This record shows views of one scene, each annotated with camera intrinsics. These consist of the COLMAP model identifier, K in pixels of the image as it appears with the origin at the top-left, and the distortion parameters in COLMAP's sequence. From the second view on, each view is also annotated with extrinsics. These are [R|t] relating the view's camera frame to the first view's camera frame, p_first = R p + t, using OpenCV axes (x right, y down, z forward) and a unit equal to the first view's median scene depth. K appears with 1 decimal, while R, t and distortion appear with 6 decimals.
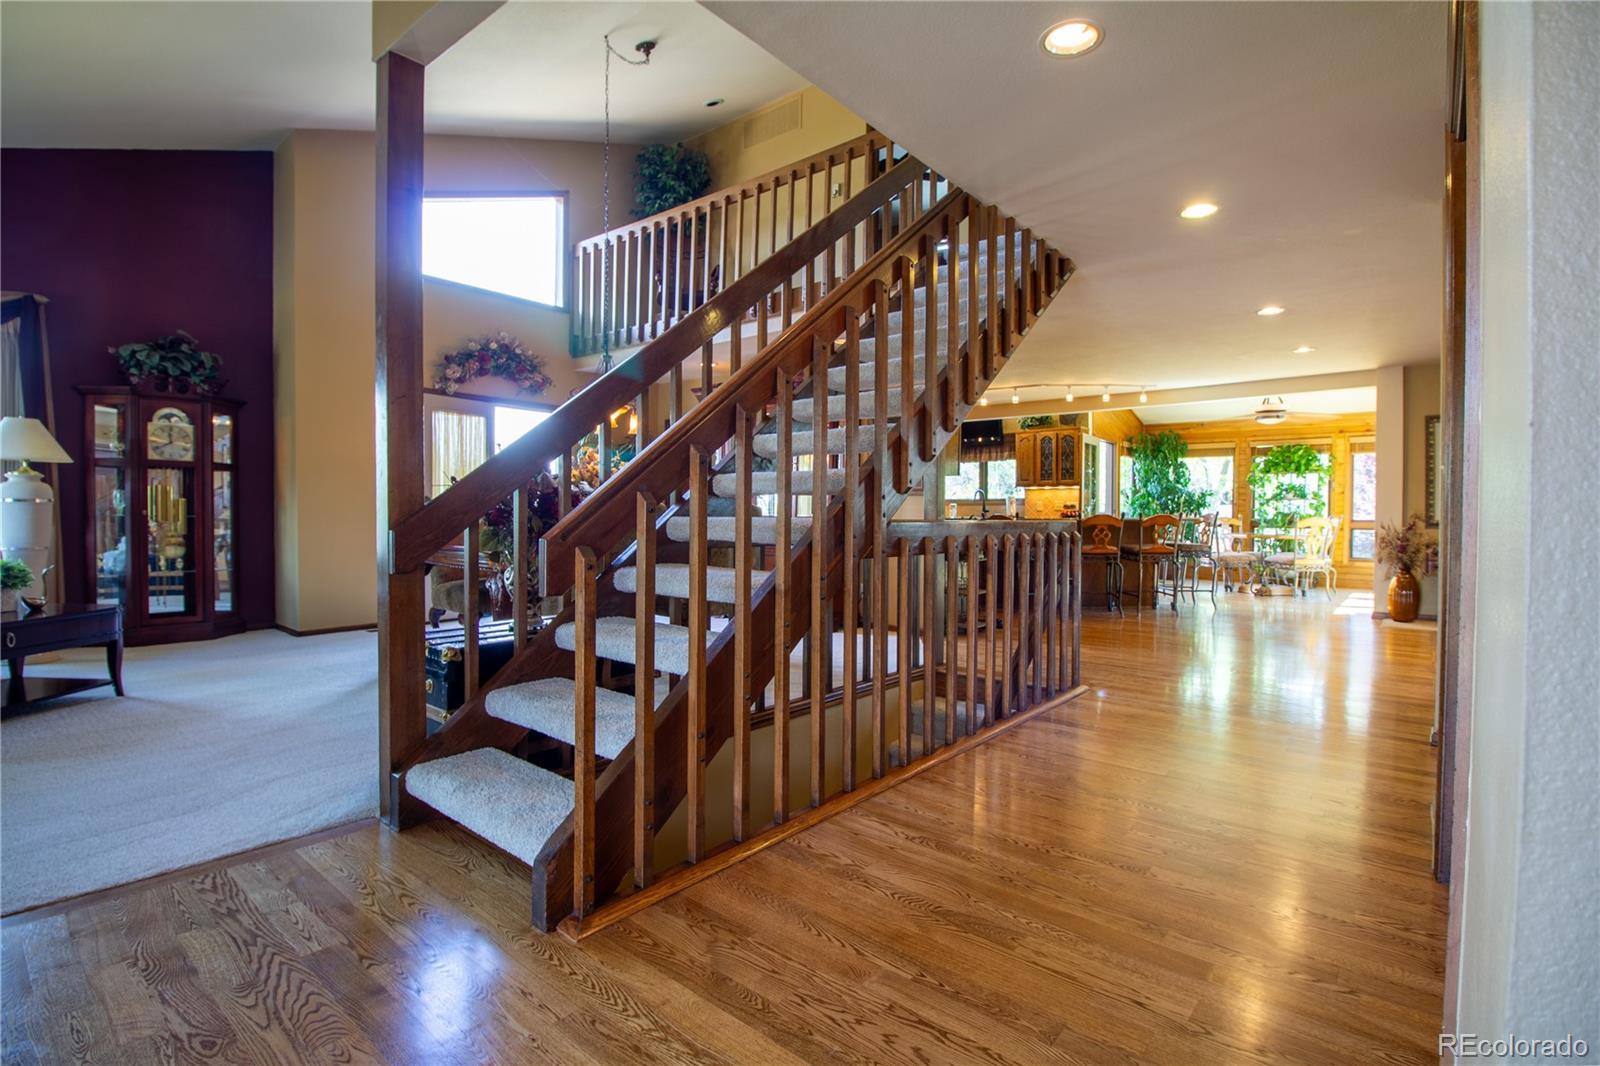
lens RADIAL K [[759.4, 0, 793.8], [0, 759.4, 525.0], [0, 0, 1]] dist [-0.012126, -0.006494]
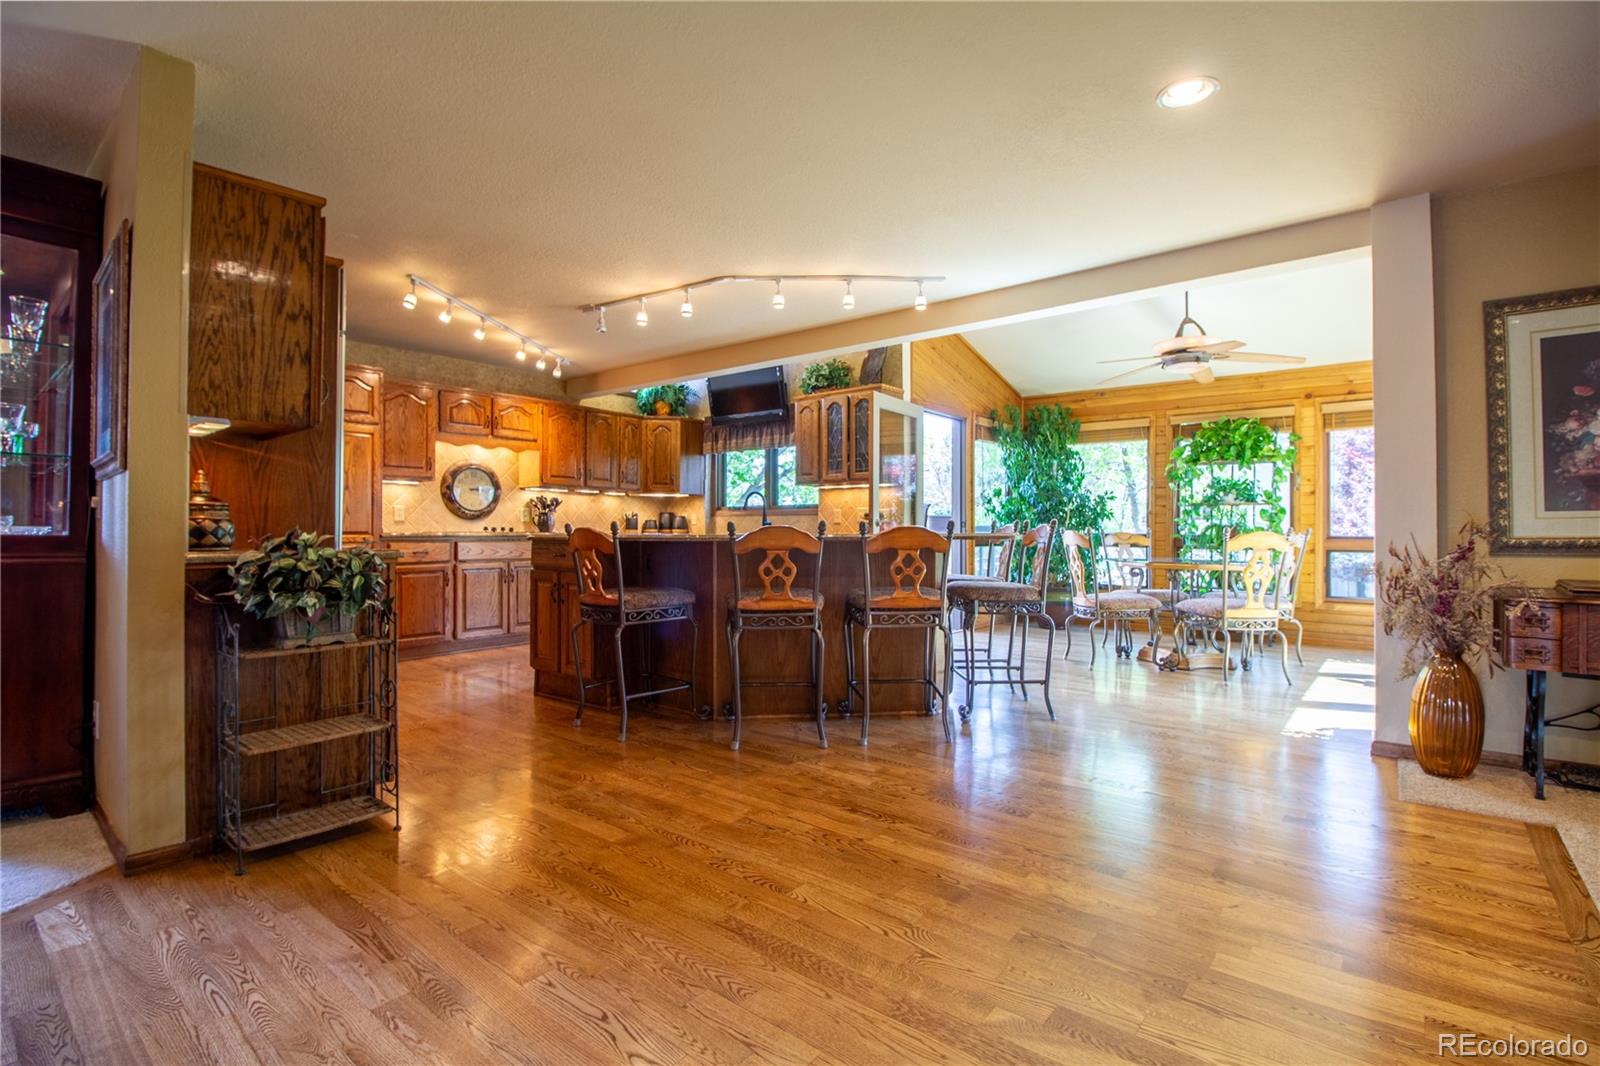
lens RADIAL K [[759.4, 0, 780.6], [0, 759.4, 524.0], [0, 0, 1]] dist [-0.012126, -0.006494]
pose [[0.999982, -0.001397, 0.005824, 0.285541], [0.001537, 0.999711, -0.023973, -0.002779], [-0.005789, 0.023981, 0.999696, 0.380660]]
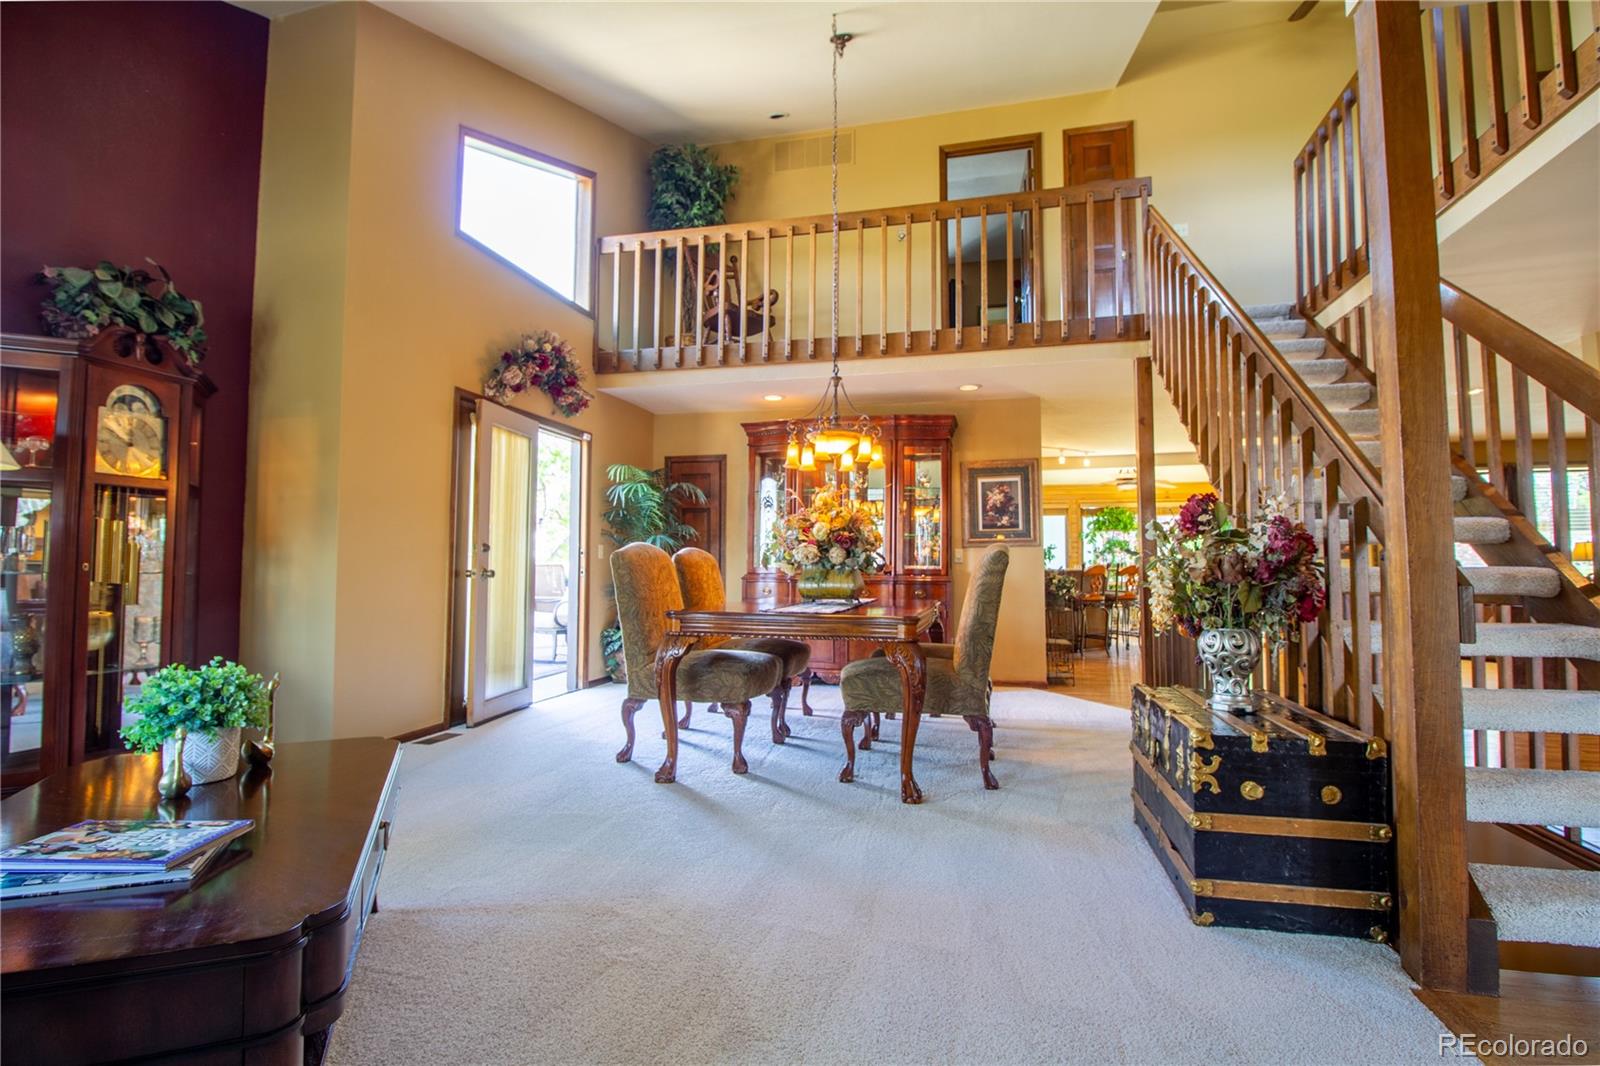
lens RADIAL K [[759.4, 0, 808.9], [0, 759.4, 525.6], [0, 0, 1]] dist [-0.012126, -0.006494]
pose [[0.896298, 0.018451, 0.443068, -0.329842], [0.012536, 0.997681, -0.066906, -0.001871], [-0.443275, 0.065522, 0.893988, 0.139285]]
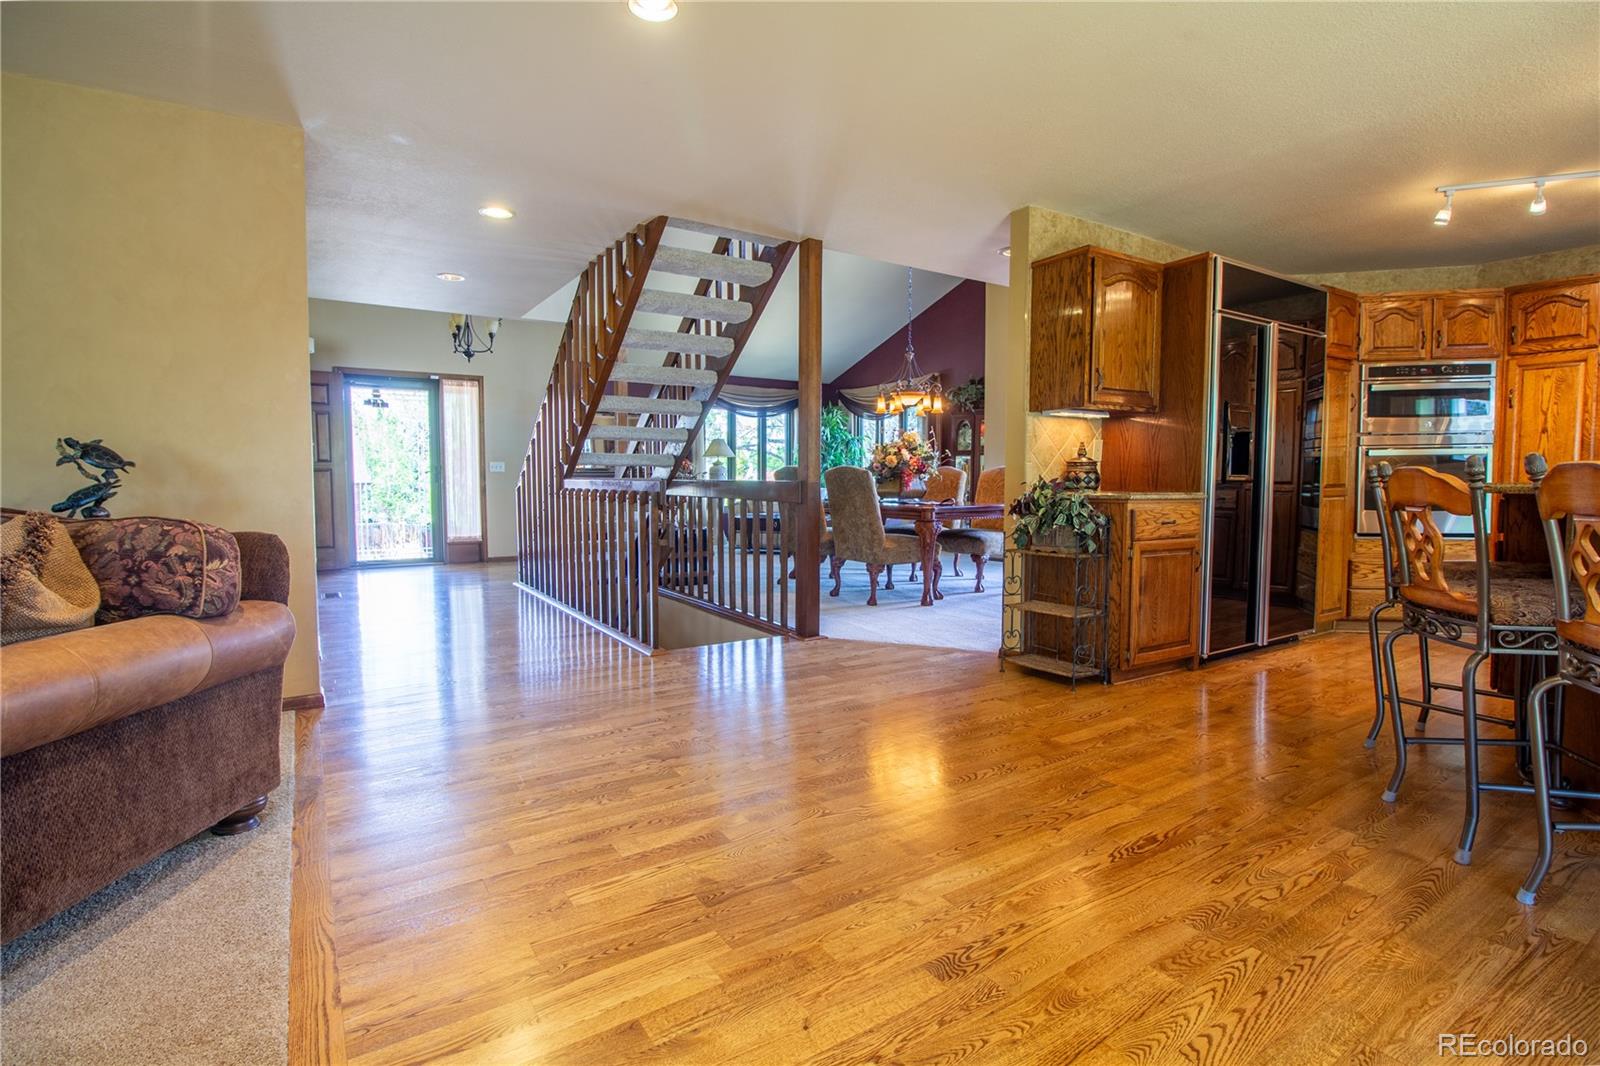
lens RADIAL K [[759.4, 0, 808.9], [0, 759.4, 525.5], [0, 0, 1]] dist [-0.012126, -0.006494]
pose [[-0.291623, 0.052050, -0.955116, 0.521140], [-0.018740, 0.998016, 0.060110, -0.003508], [0.956350, 0.035428, -0.290069, 0.608863]]
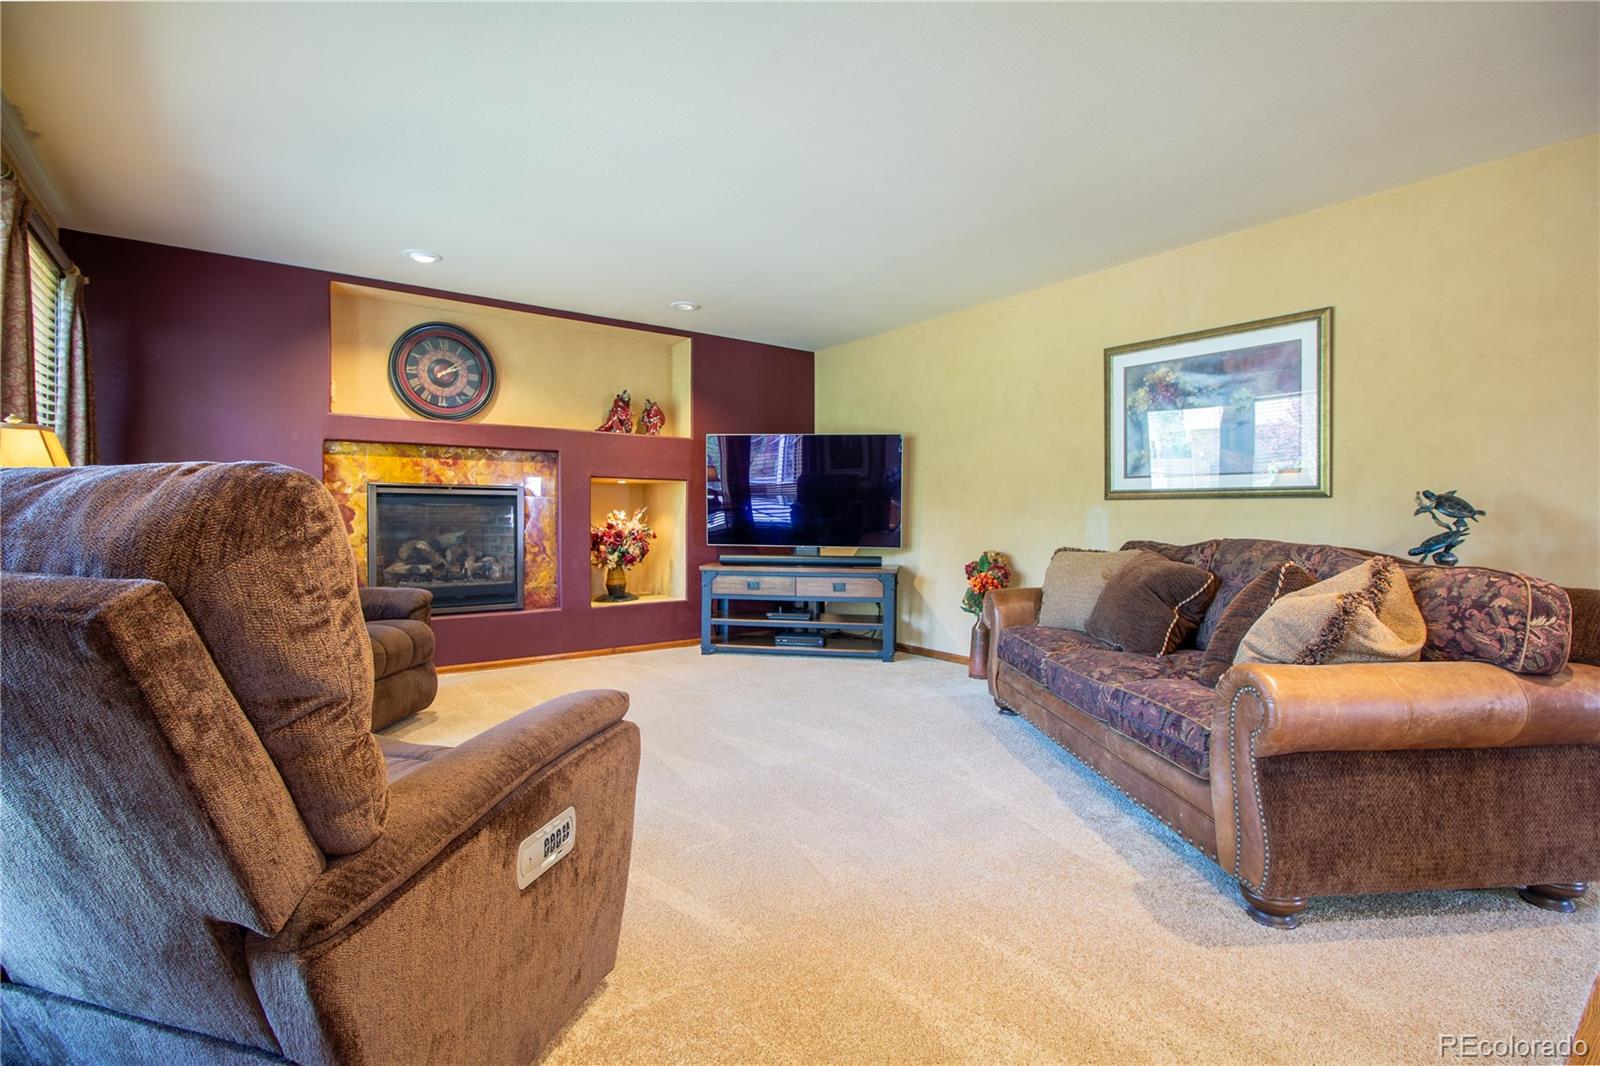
lens RADIAL K [[759.4, 0, 806.5], [0, 759.4, 522.1], [0, 0, 1]] dist [-0.012126, -0.006494]
pose [[-0.973258, -0.005710, 0.229642, 0.517371], [0.000232, 0.999666, 0.025840, -0.008131], [-0.229713, 0.025202, -0.972932, 0.627835]]
